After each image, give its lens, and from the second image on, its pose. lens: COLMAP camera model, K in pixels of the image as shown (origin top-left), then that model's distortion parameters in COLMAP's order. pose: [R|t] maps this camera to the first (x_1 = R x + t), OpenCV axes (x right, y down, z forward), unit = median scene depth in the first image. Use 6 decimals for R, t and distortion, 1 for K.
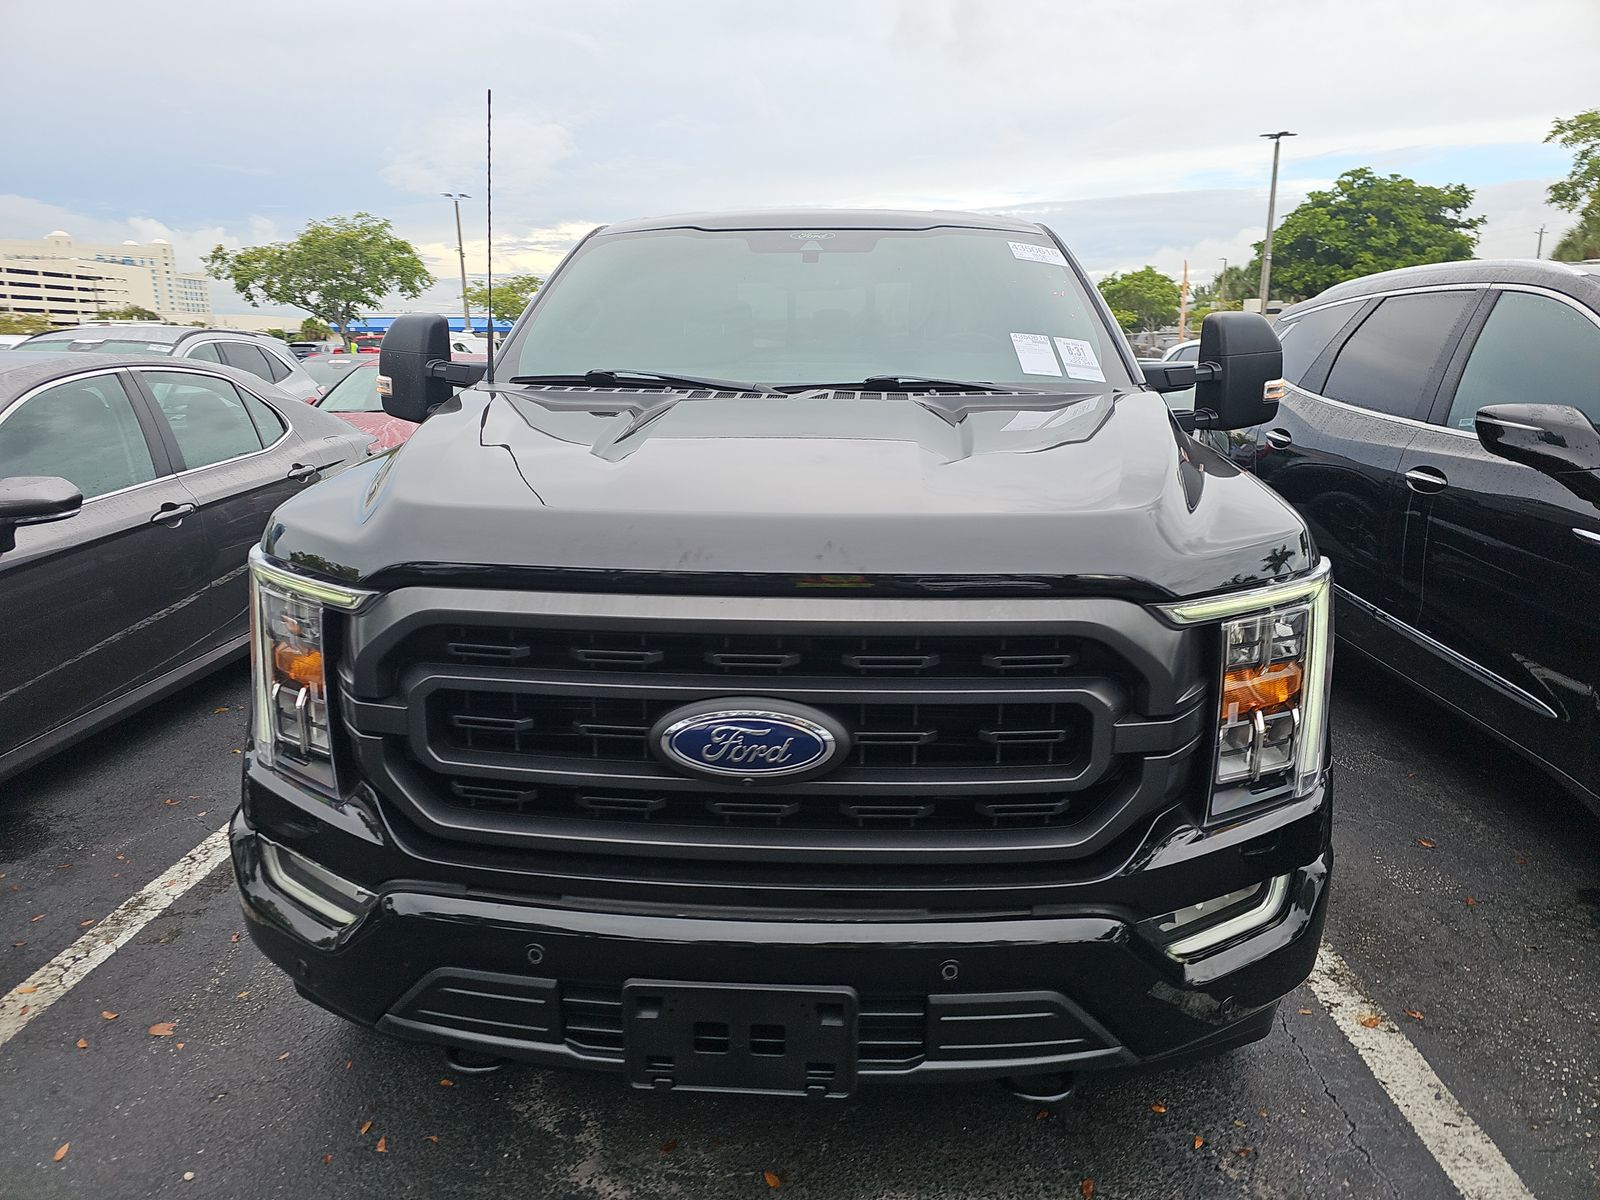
lens RADIAL K [[1047.7, 0, 798.5], [0, 1047.7, 608.2], [0, 0, 1]] dist [0.050577, -0.041671]
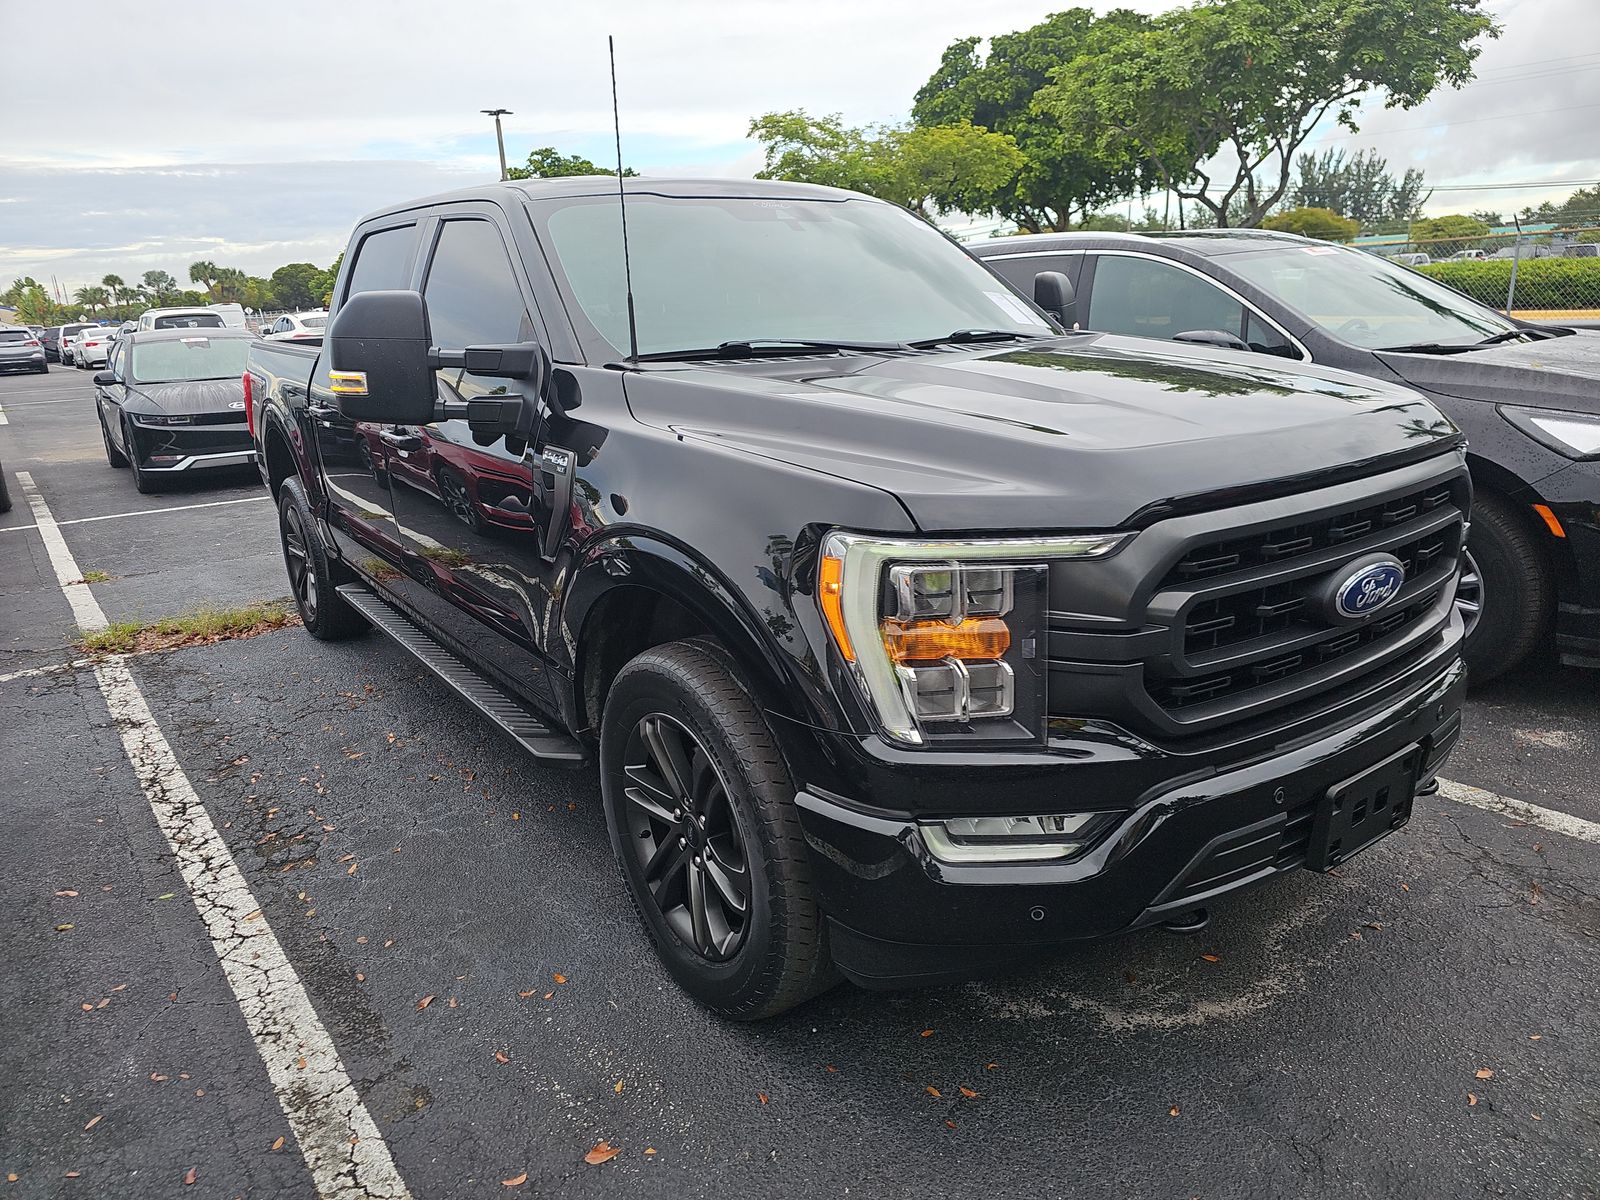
lens RADIAL K [[1047.7, 0, 798.5], [0, 1047.7, 608.2], [0, 0, 1]] dist [0.050577, -0.041671]
pose [[0.771390, -0.210362, 0.600587, -0.098068], [0.195883, 0.976450, 0.090421, -0.007507], [-0.605465, 0.047895, 0.794430, 0.024505]]
